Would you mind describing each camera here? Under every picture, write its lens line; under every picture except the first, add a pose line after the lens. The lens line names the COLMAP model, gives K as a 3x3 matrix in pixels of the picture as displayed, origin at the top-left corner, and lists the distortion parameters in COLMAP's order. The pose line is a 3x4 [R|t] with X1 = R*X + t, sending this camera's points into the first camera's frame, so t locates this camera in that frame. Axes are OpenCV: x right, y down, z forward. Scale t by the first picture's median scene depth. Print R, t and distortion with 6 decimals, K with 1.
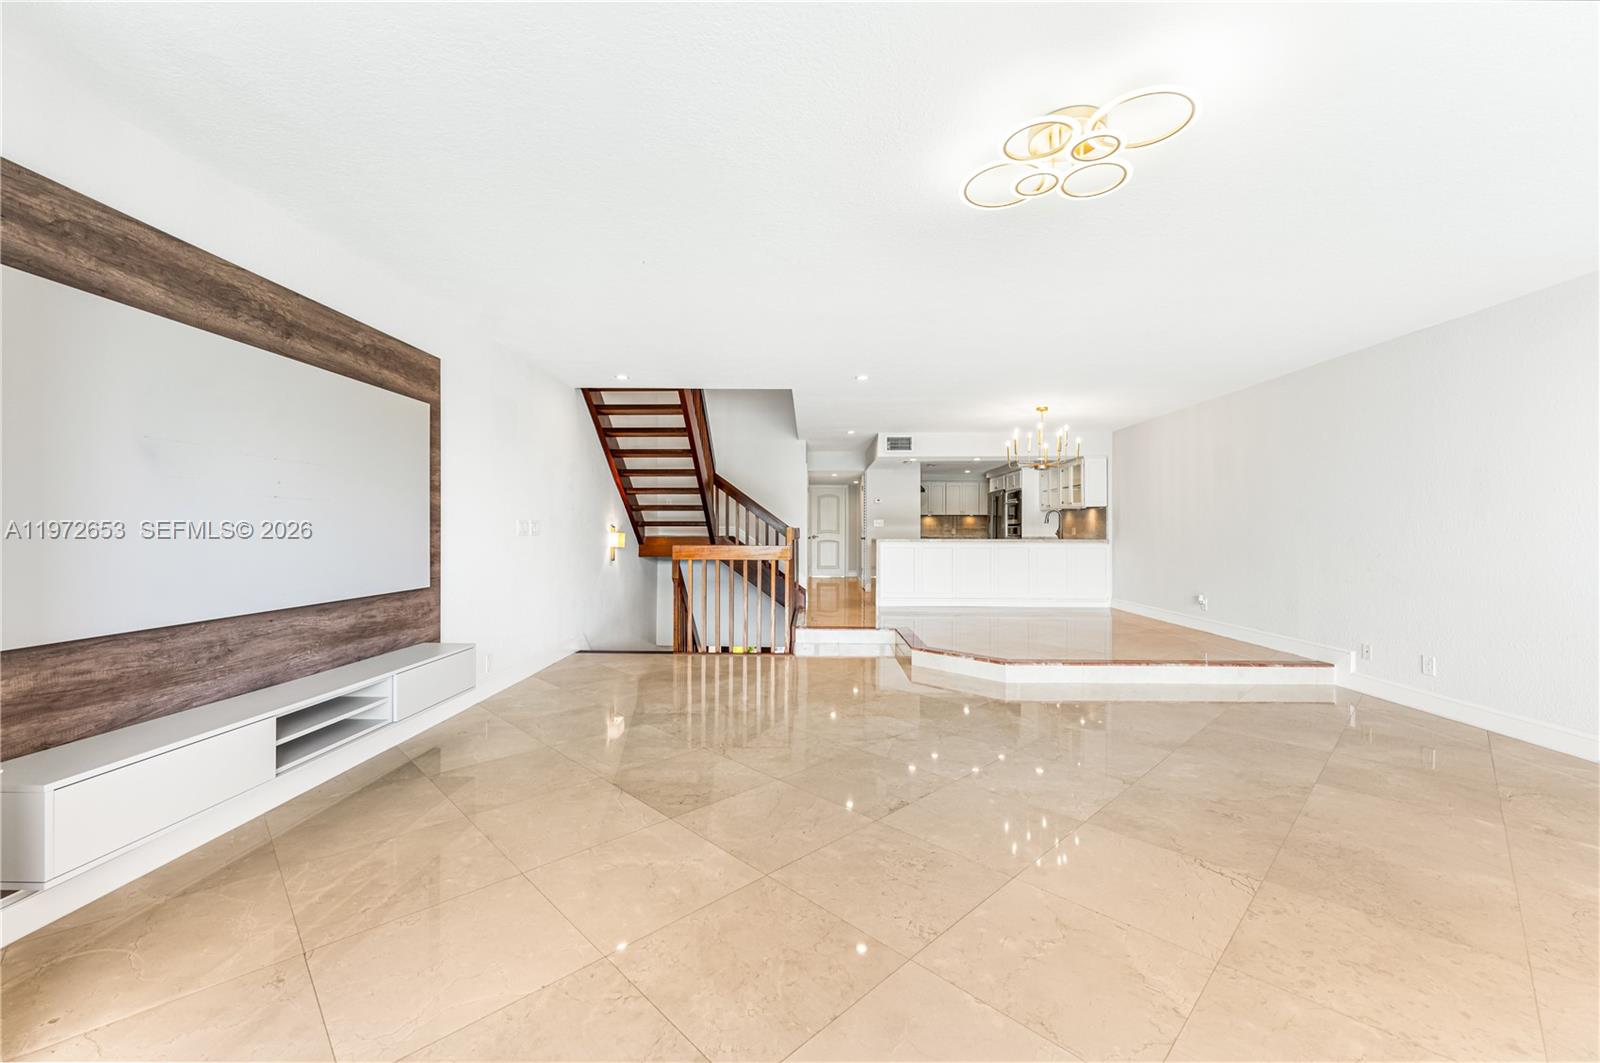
lens RADIAL K [[641.0, 0, 802.2], [0, 641.0, 530.3], [0, 0, 1]] dist [0.001116, 0.000619]
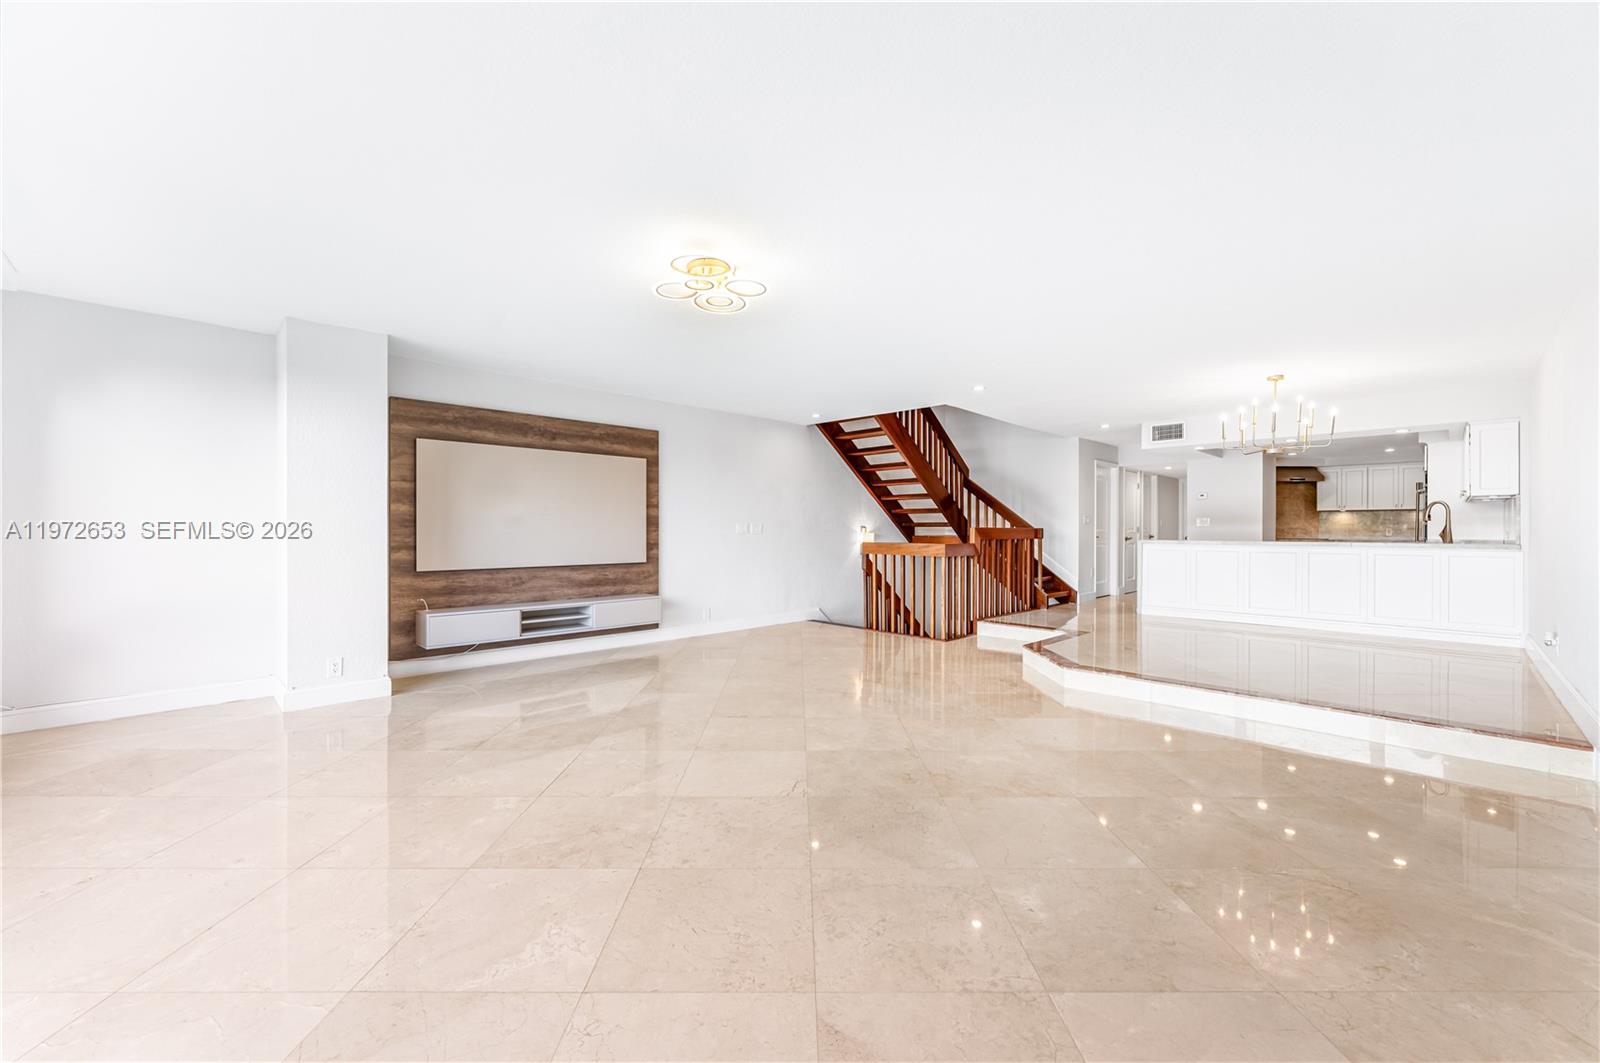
lens RADIAL K [[641.0, 0, 799.1], [0, 641.0, 532.6], [0, 0, 1]] dist [0.001116, 0.000619]
pose [[0.714506, 0.002700, -0.699624, 0.921413], [-0.000761, 0.999995, 0.003082, 0.000838], [0.699629, -0.001670, 0.714504, 0.031078]]
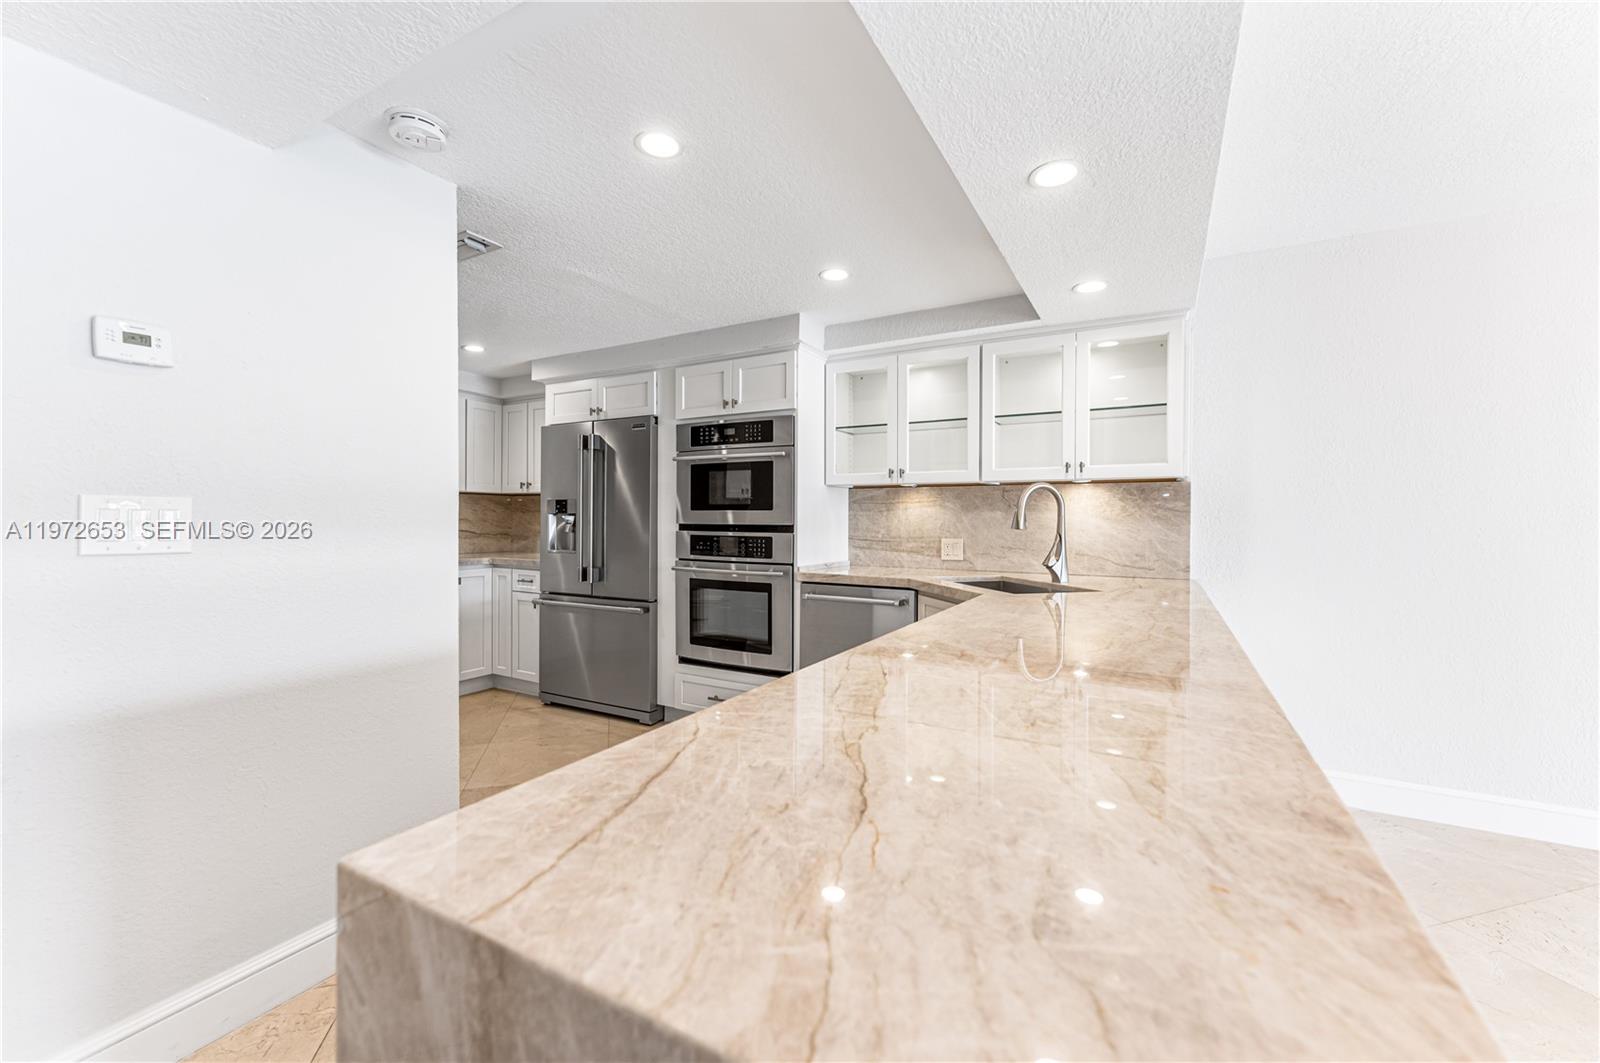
lens RADIAL K [[641.0, 0, 787.9], [0, 641.0, 521.8], [0, 0, 1]] dist [0.001116, 0.000619]
pose [[0.484570, -0.000401, 0.874752, 0.198440], [-0.006672, 0.999969, 0.004155, -0.036053], [-0.874727, -0.007850, 0.484553, 2.300079]]
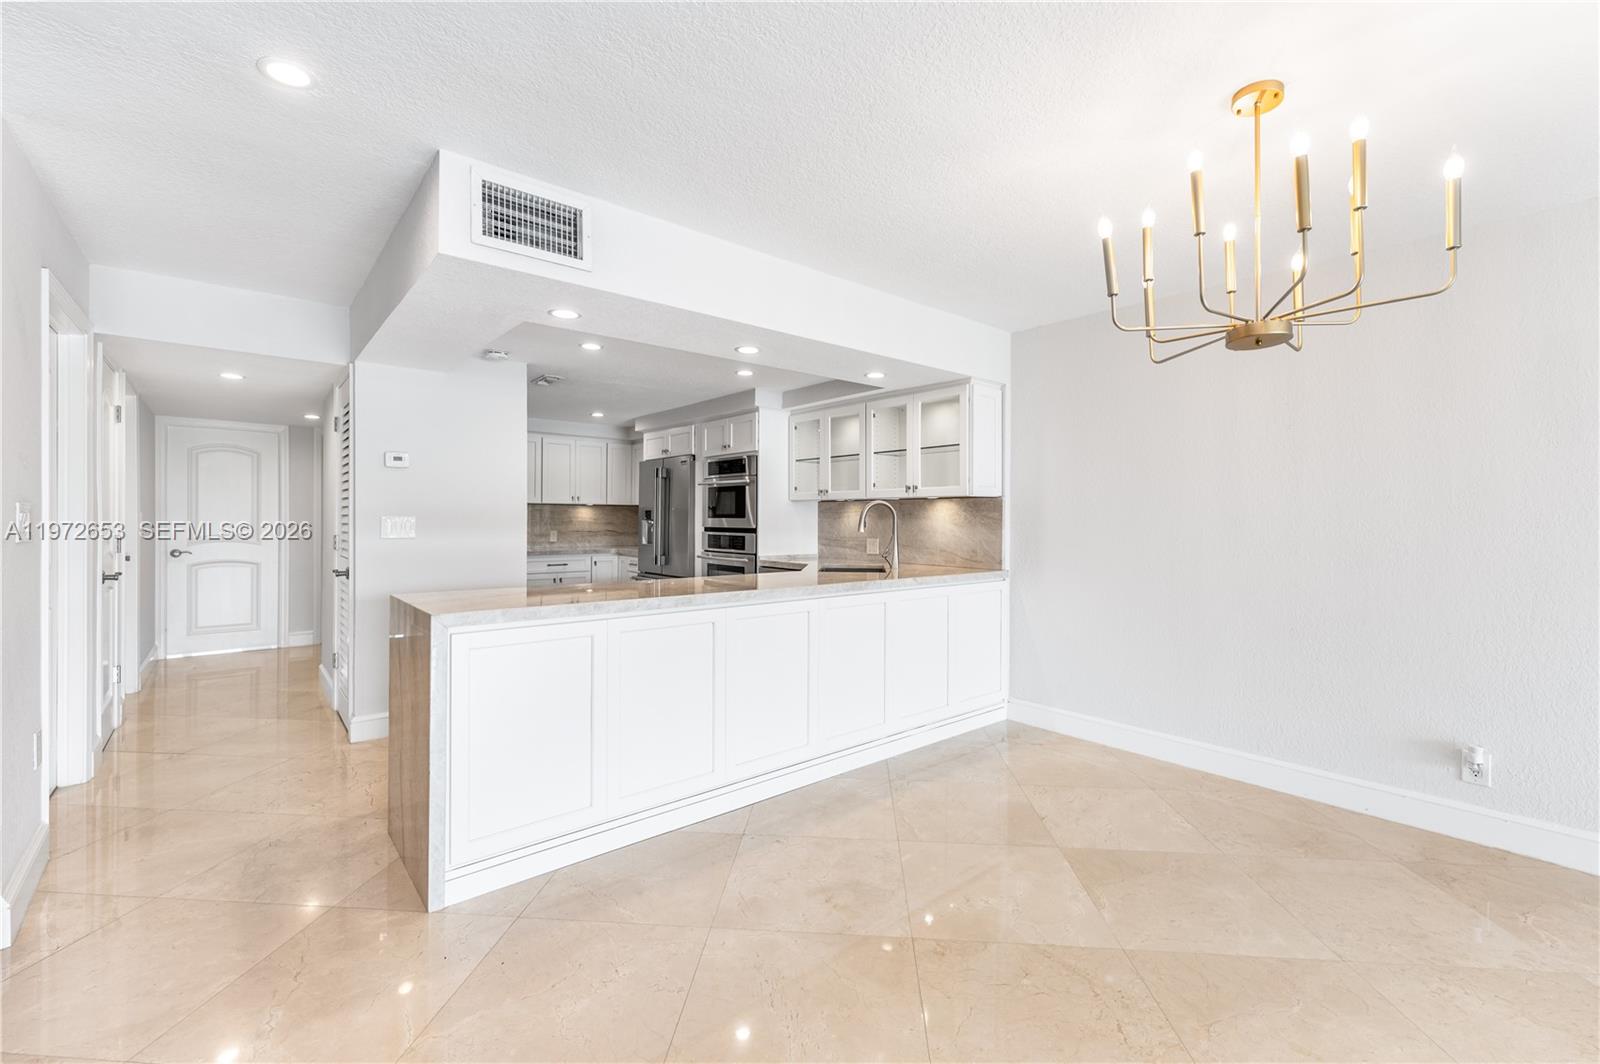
lens RADIAL K [[674.7, 0, 796.5], [0, 674.7, 528.6], [0, 0, 1]] dist [0.006930, -0.000454]
pose [[0.757289, -0.003151, 0.653073, 0.127518], [-0.008008, 0.999868, 0.014111, -0.046558], [-0.653031, -0.015916, 0.757164, 1.655259]]
